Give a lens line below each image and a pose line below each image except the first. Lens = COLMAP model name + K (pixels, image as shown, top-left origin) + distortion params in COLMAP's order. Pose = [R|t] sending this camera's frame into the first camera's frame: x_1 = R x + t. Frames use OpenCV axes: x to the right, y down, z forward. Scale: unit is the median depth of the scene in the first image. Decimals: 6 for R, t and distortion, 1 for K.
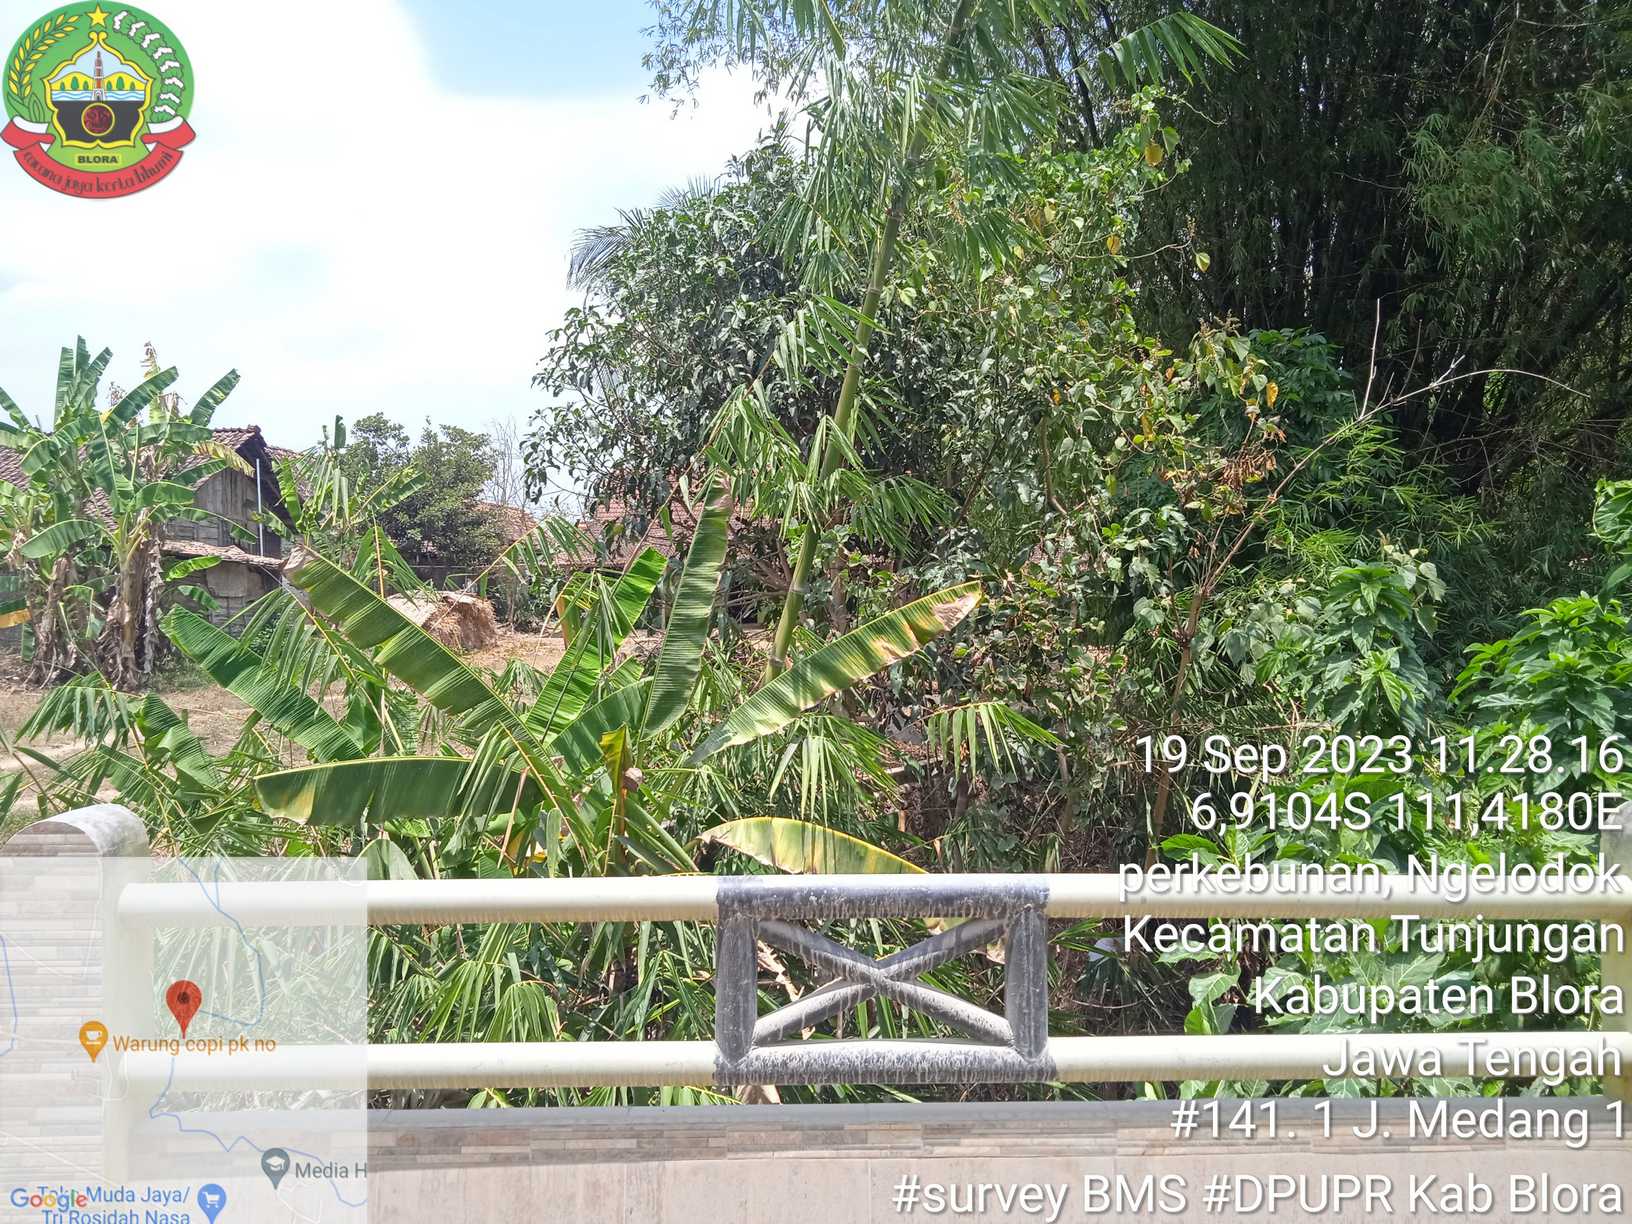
lens RADIAL K [[1268.4, 0, 816.0], [0, 1268.4, 612.0], [0, 0, 1]] dist [0.001411, 0.000717]
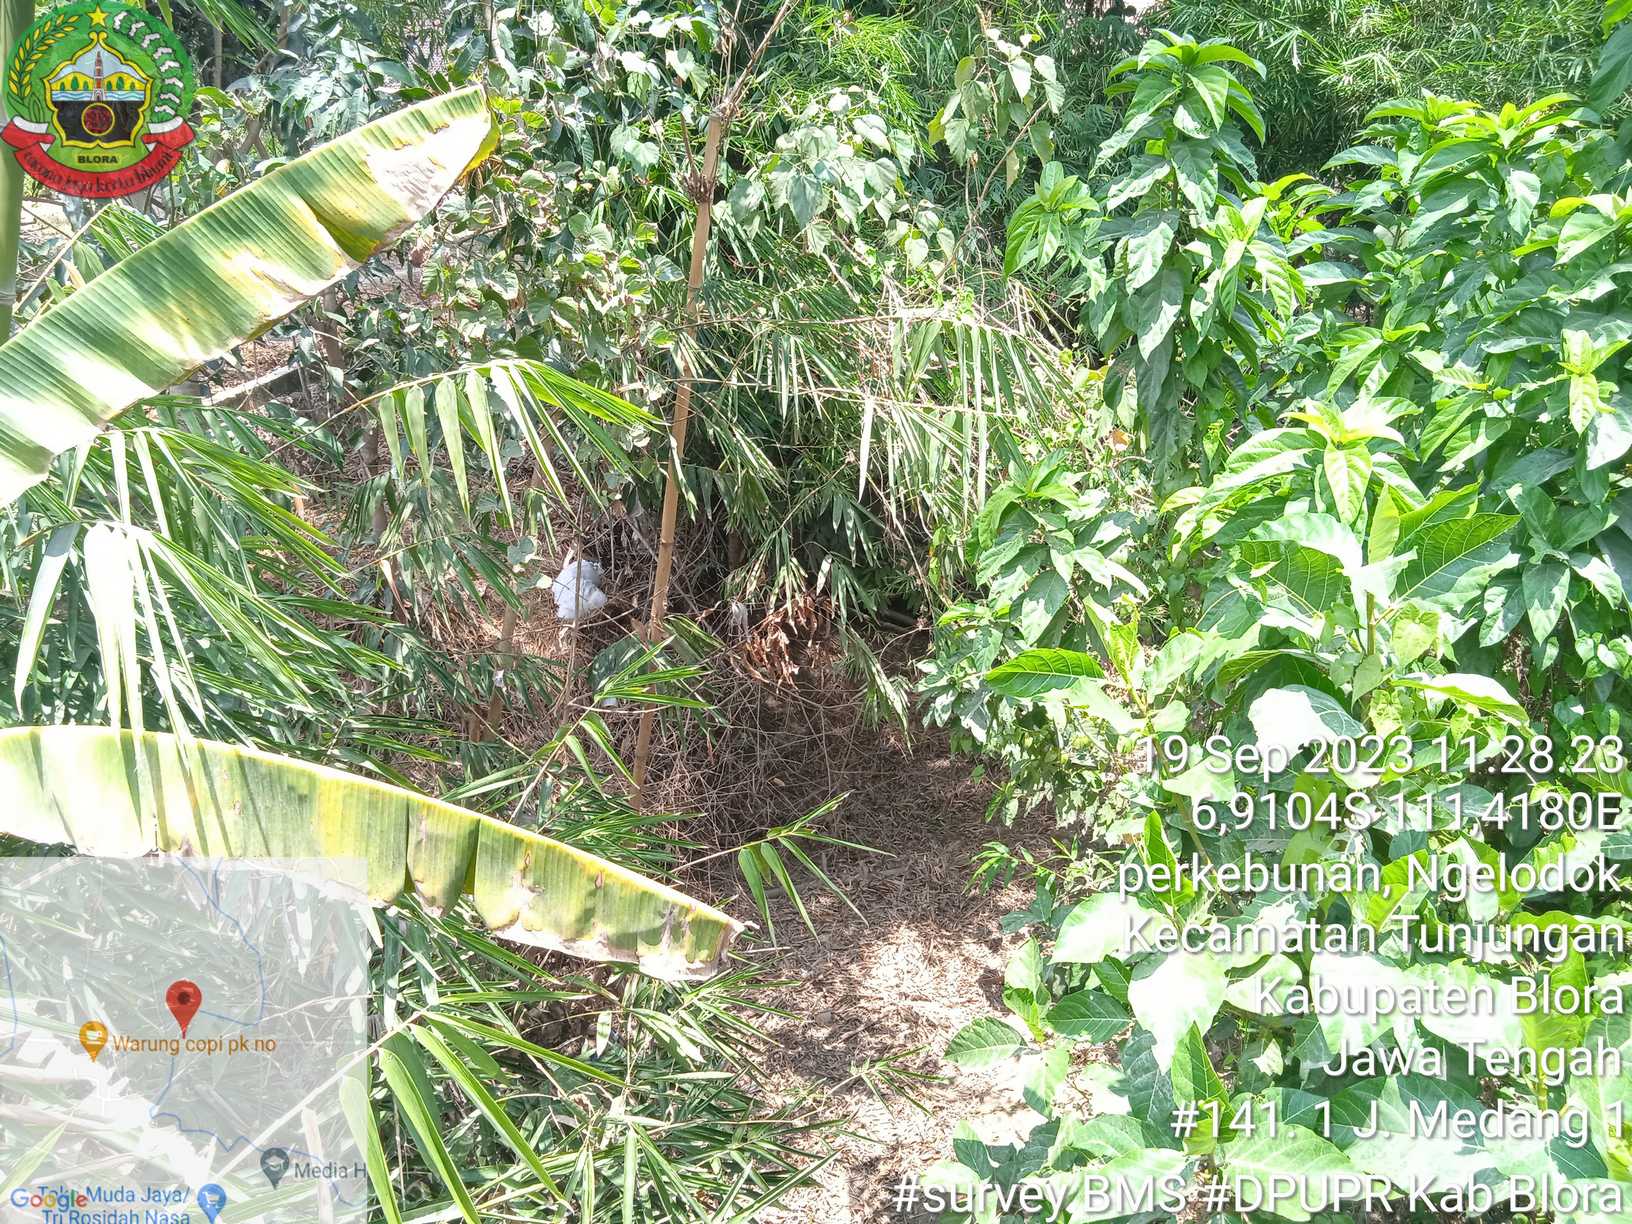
lens RADIAL K [[1268.4, 0, 816.0], [0, 1268.4, 612.0], [0, 0, 1]] dist [0.001411, 0.000717]
pose [[0.886942, -0.196650, 0.417926, 0.016080], [0.040311, 0.934341, 0.354094, -0.004986], [-0.460118, -0.297214, 0.836634, 0.405301]]
